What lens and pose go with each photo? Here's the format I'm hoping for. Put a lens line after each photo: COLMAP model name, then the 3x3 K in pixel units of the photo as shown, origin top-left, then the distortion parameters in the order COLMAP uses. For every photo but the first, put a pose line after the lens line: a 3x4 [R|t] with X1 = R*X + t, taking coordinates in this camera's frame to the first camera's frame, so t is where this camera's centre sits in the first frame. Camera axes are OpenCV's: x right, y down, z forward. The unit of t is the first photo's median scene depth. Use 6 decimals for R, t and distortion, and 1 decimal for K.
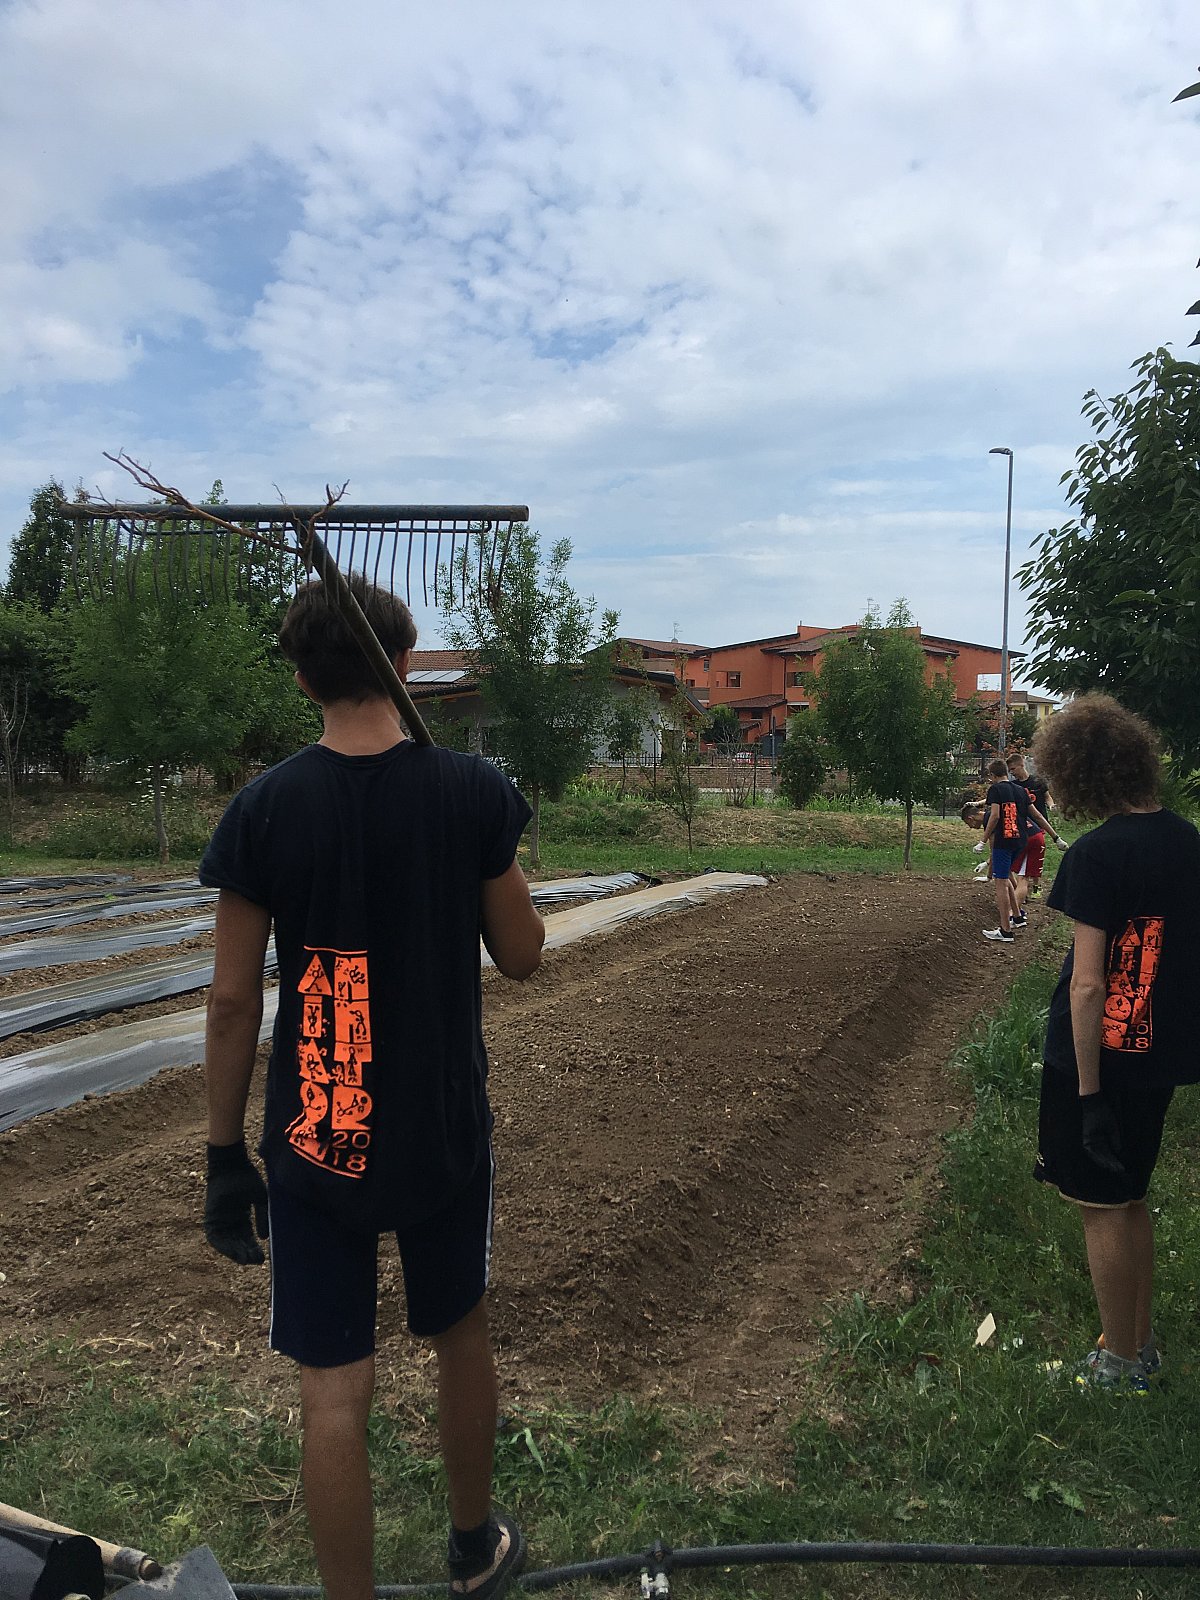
lens RADIAL K [[1354.5, 0, 655.5], [0, 1354.5, 797.0], [0, 0, 1]] dist [0.375577, 0.000257]
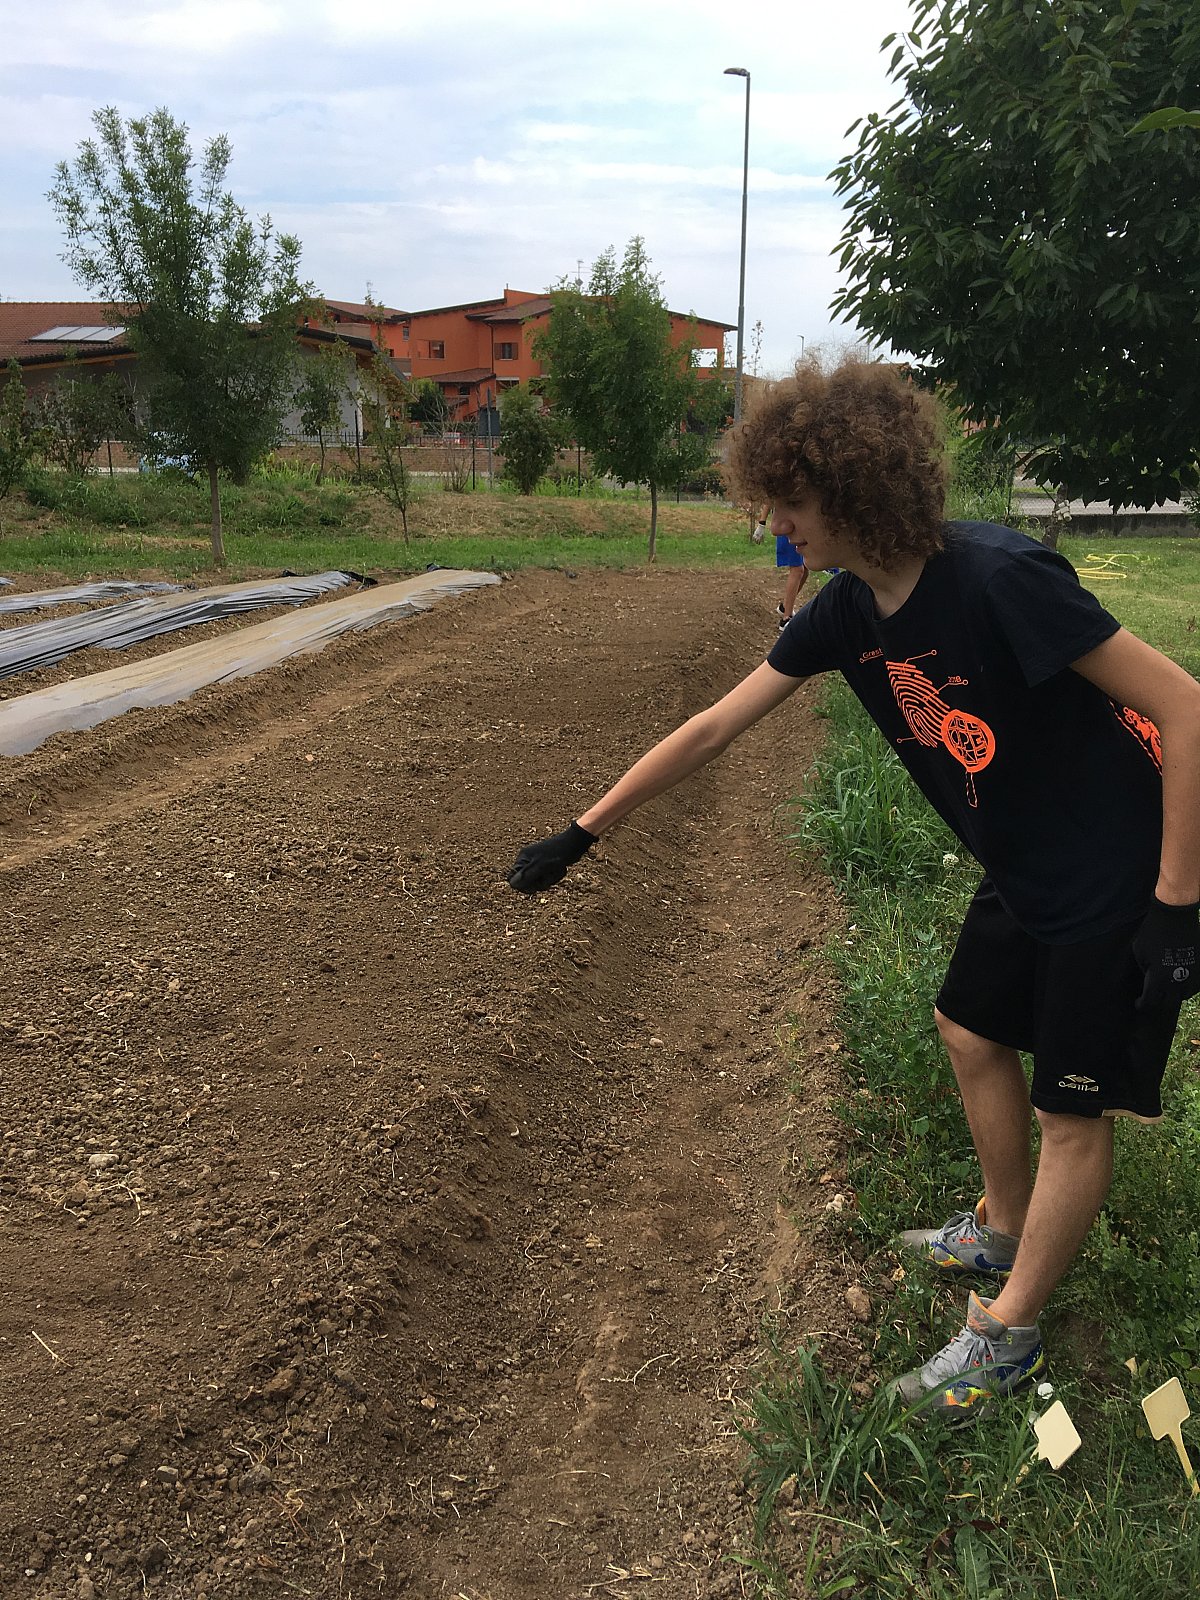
lens RADIAL K [[1336.4, 0, 648.2], [0, 1336.4, 797.9], [0, 0, 1]] dist [0.120276, -0.146339]
pose [[0.978733, -0.052120, 0.198409, -0.003455], [0.005440, 0.973440, 0.228878, 0.001606], [-0.205068, -0.222931, 0.953021, 0.121237]]
